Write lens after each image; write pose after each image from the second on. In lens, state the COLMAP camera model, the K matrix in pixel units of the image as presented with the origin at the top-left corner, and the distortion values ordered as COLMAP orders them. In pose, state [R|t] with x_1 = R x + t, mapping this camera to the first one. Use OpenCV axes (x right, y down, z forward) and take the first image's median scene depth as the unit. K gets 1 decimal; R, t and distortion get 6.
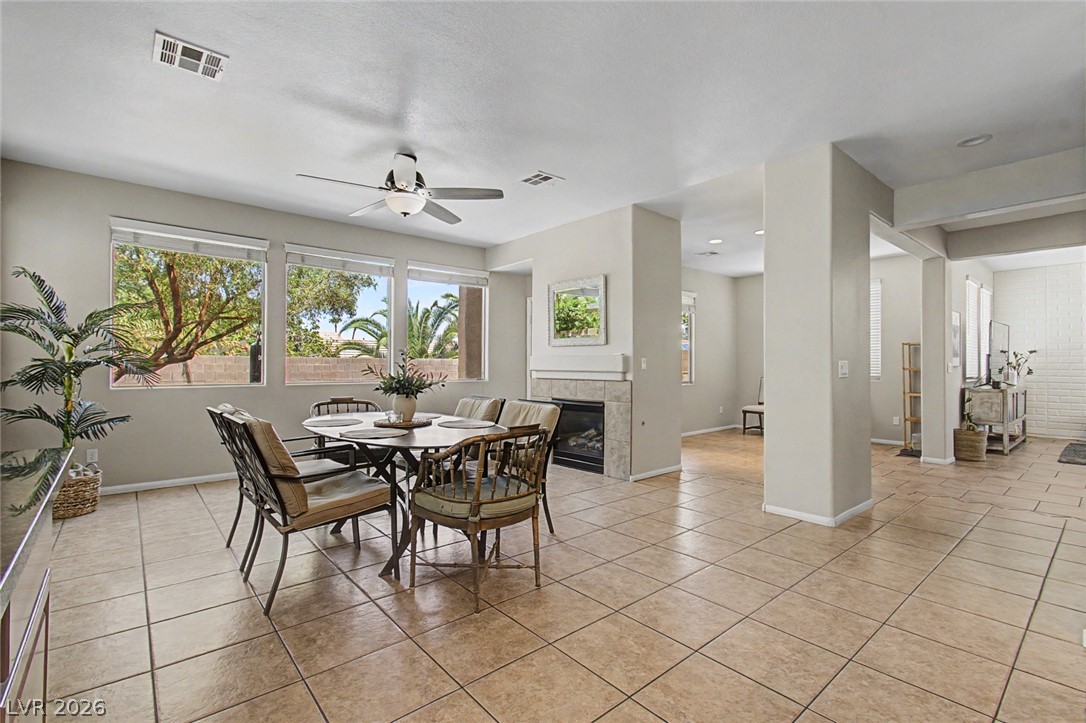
lens RADIAL K [[491.4, 0, 565.7], [0, 491.4, 358.8], [0, 0, 1]] dist [0.001175, 0.000868]
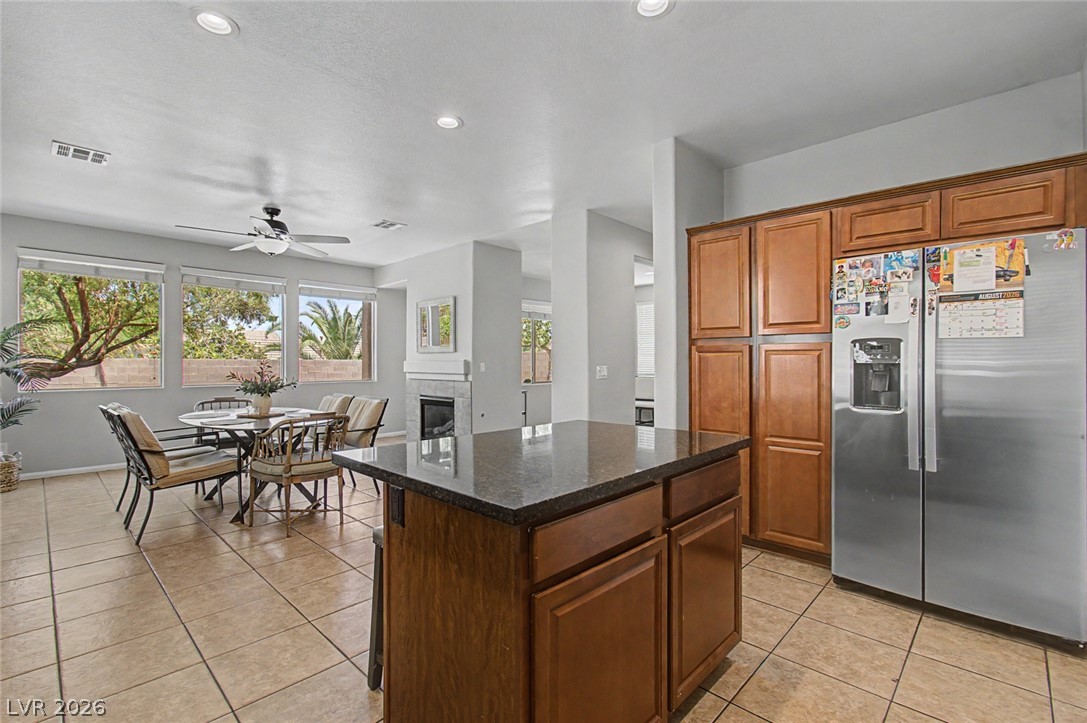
lens RADIAL K [[480.6, 0, 560.5], [0, 480.6, 357.0], [0, 0, 1]] dist [0.001920, 0.000189]
pose [[0.994928, -0.004471, 0.100495, 0.236351], [0.004498, 0.999990, -0.000041, -0.015944], [-0.100494, 0.000493, 0.994938, -0.258891]]
